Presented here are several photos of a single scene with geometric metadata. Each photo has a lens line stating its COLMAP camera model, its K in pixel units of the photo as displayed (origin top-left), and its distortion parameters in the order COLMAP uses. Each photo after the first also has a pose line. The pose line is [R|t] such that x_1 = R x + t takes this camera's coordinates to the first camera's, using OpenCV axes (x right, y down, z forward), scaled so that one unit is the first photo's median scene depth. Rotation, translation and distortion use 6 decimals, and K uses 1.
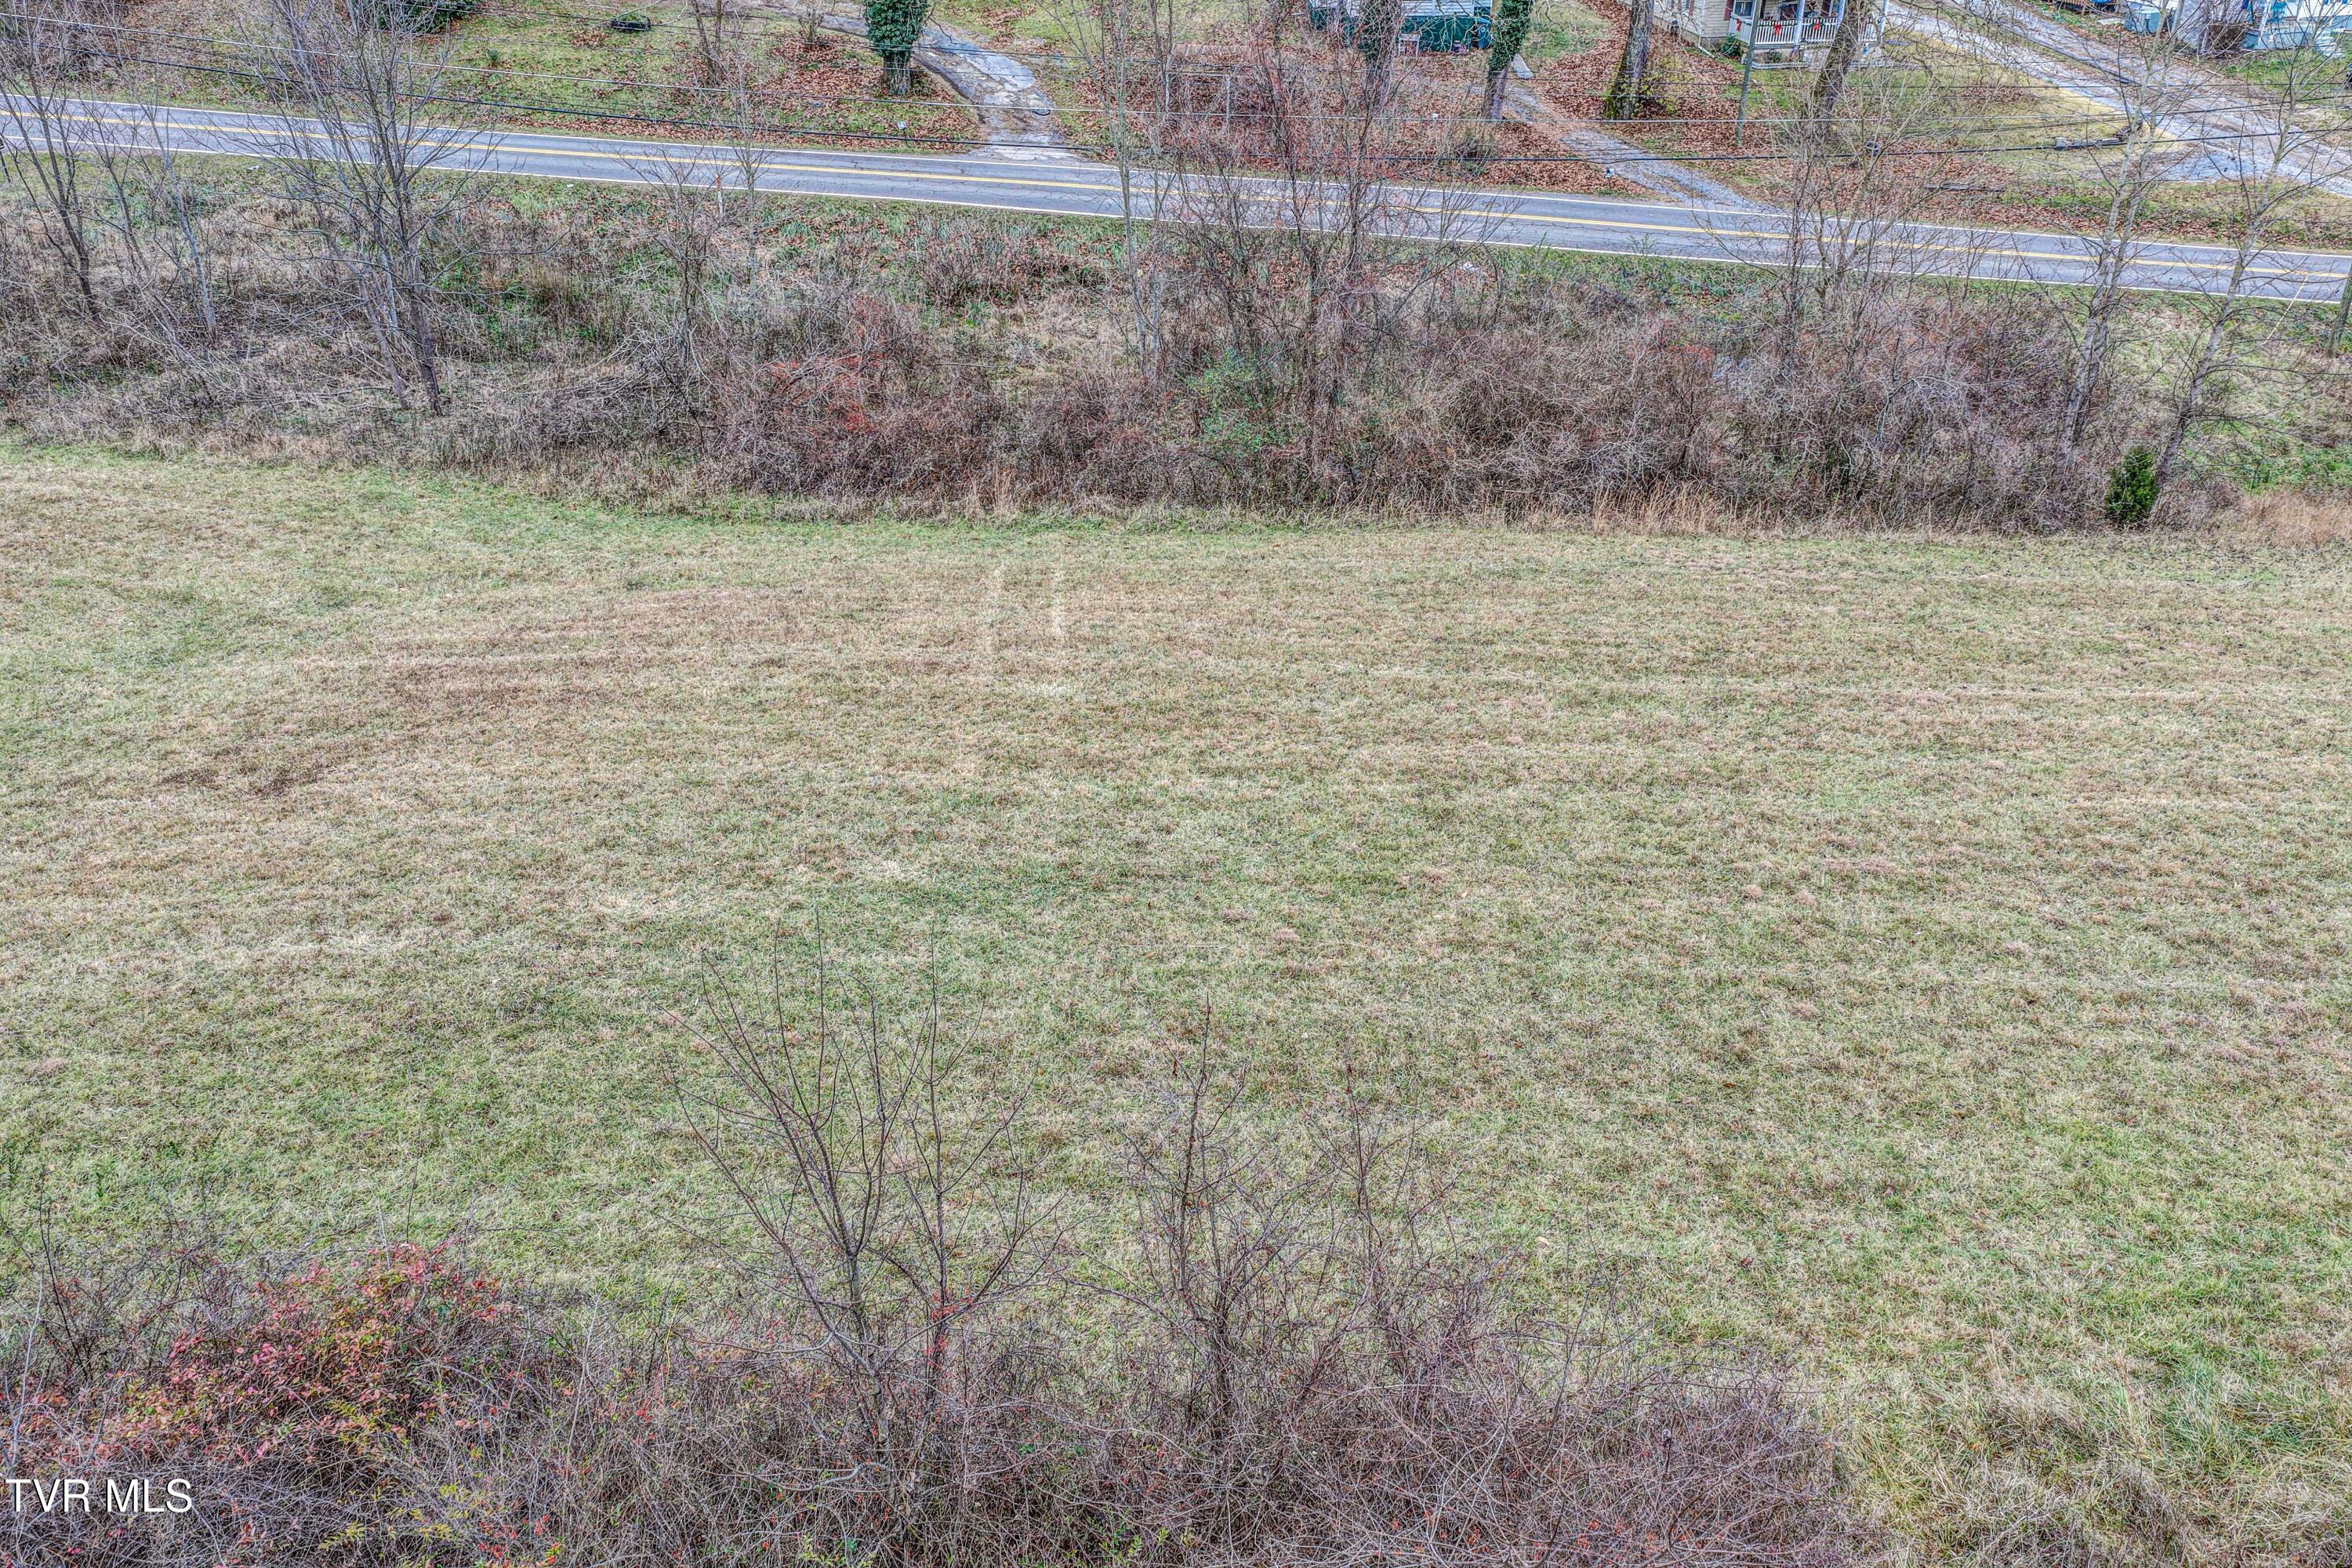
lens RADIAL K [[1932.0, 0, 1177.8], [0, 1932.0, 797.0], [0, 0, 1]] dist [-0.020705, 0.057099]
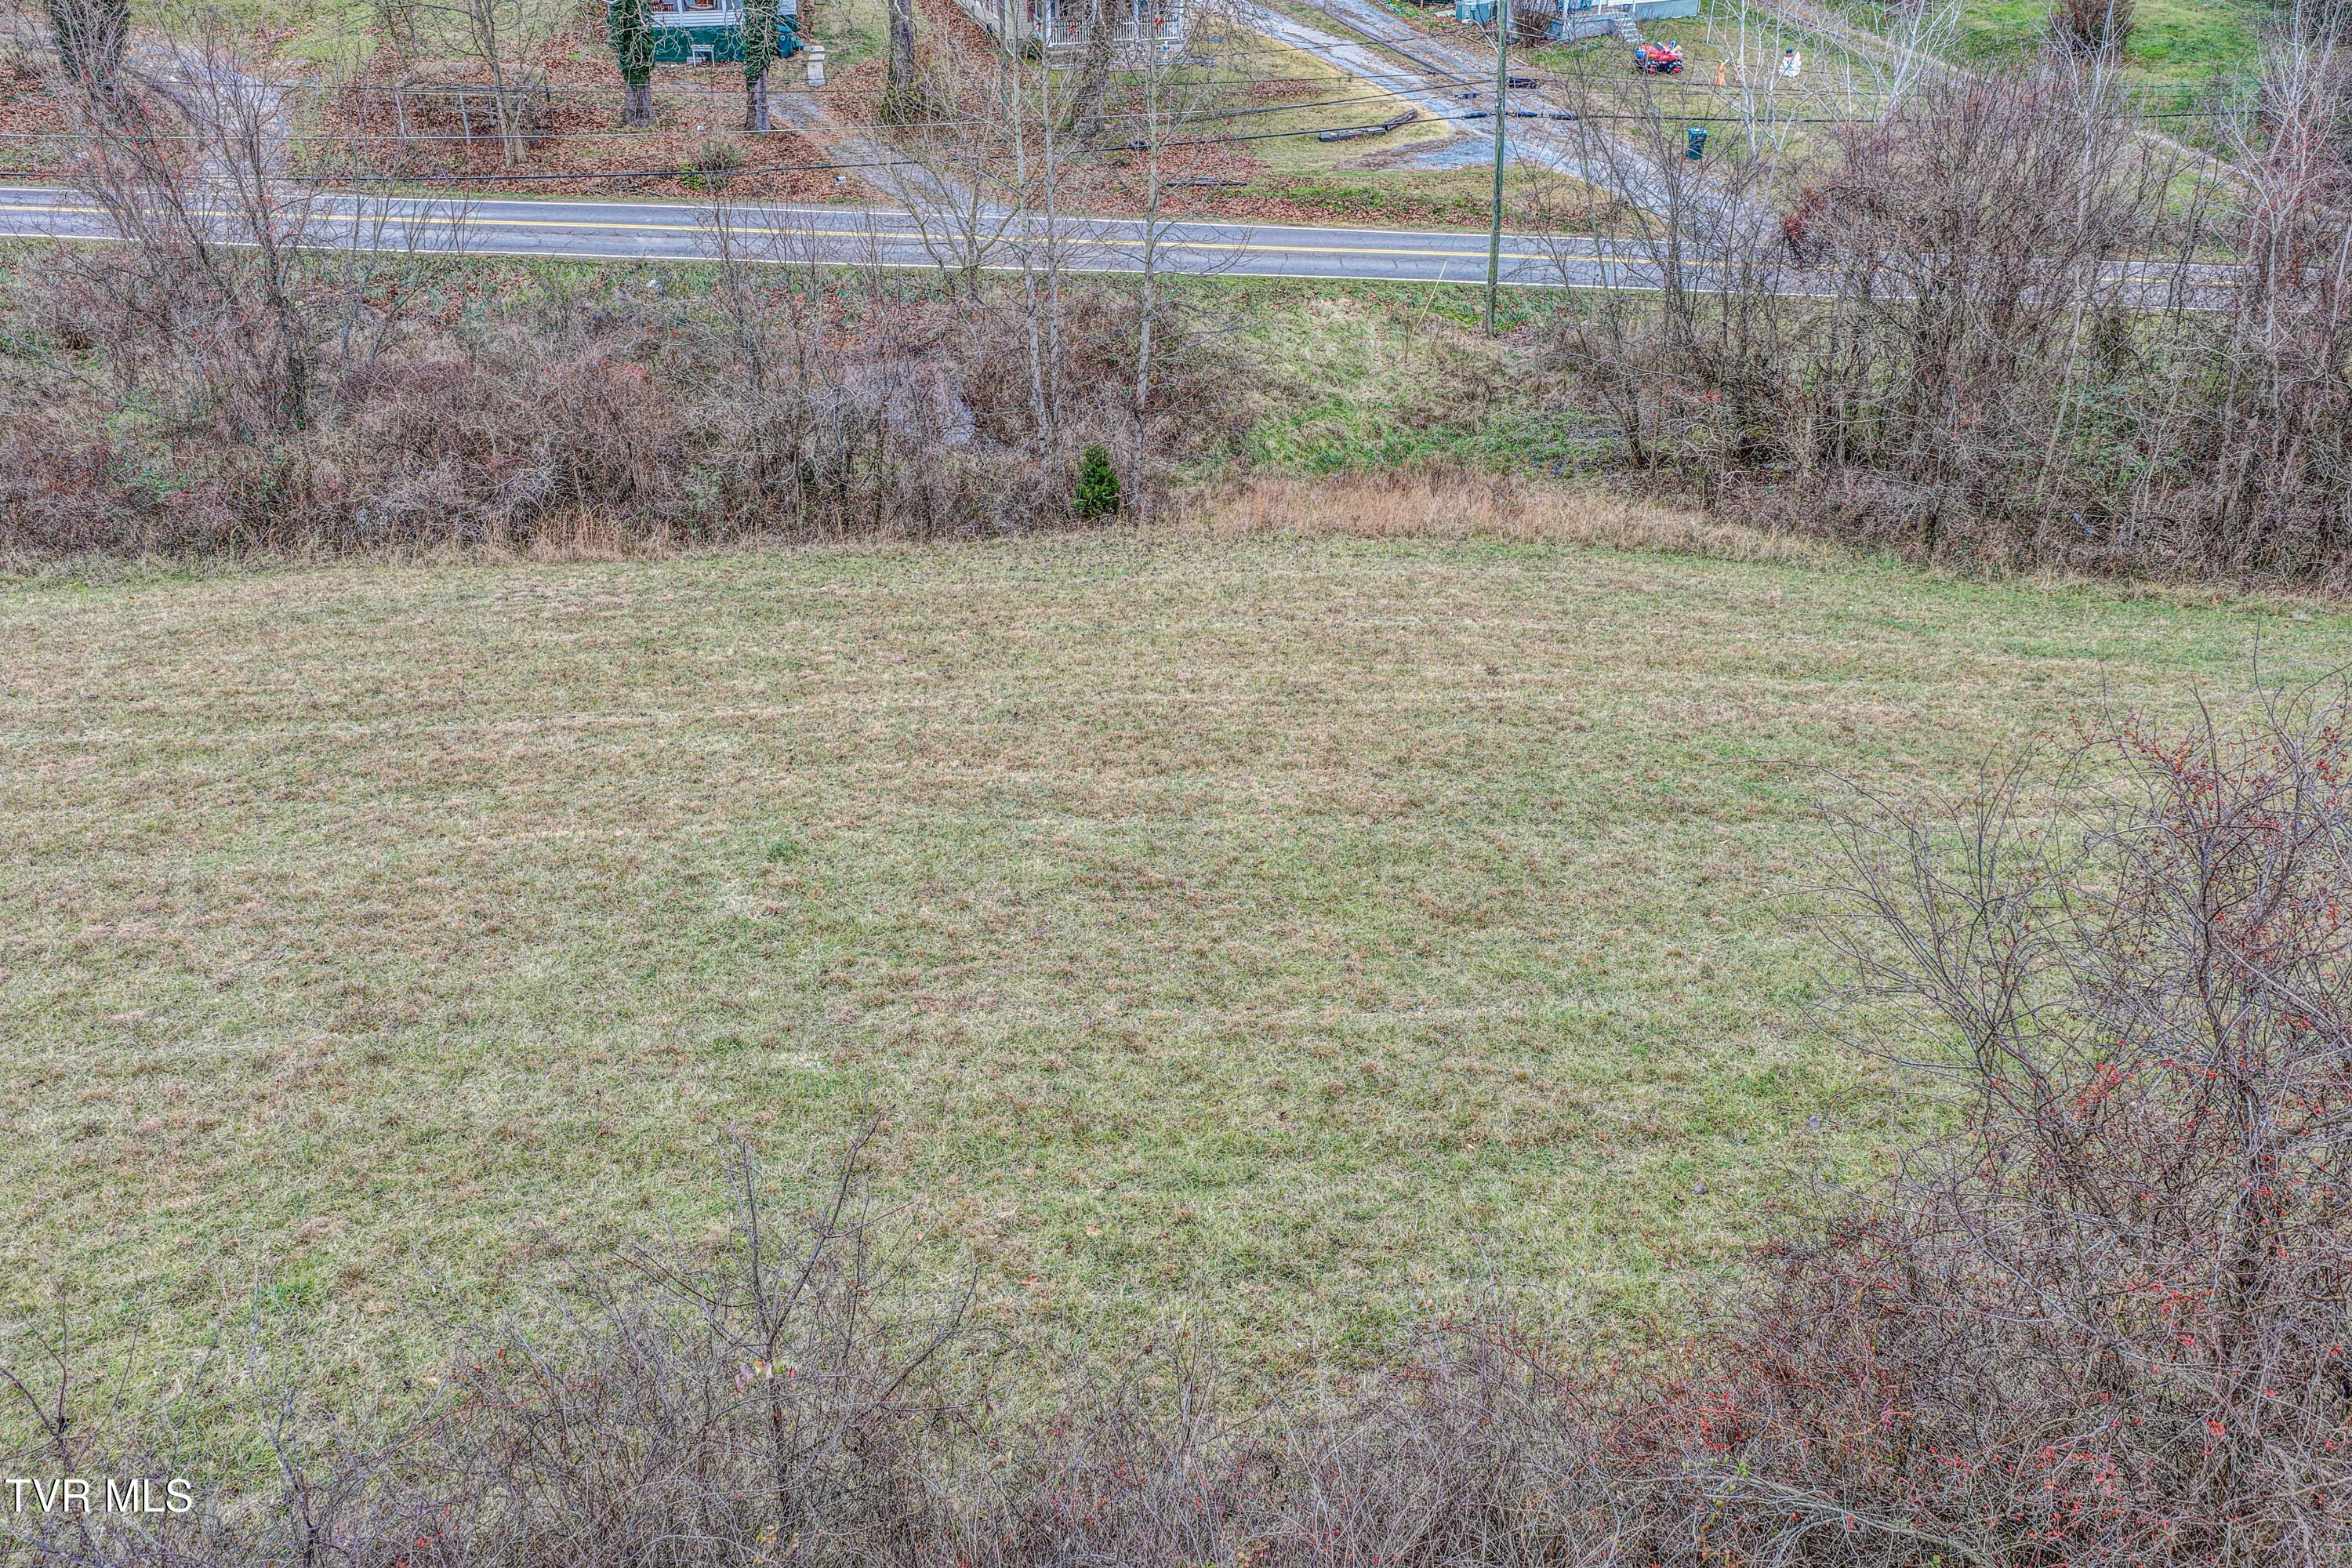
lens RADIAL K [[1932.0, 0, 1177.8], [0, 1932.0, 797.0], [0, 0, 1]] dist [-0.020705, 0.057099]
pose [[0.990543, -0.073697, 0.115728, 0.284690], [0.073750, 0.997269, 0.003833, 0.001238], [-0.115694, 0.004738, 0.993274, -0.002875]]
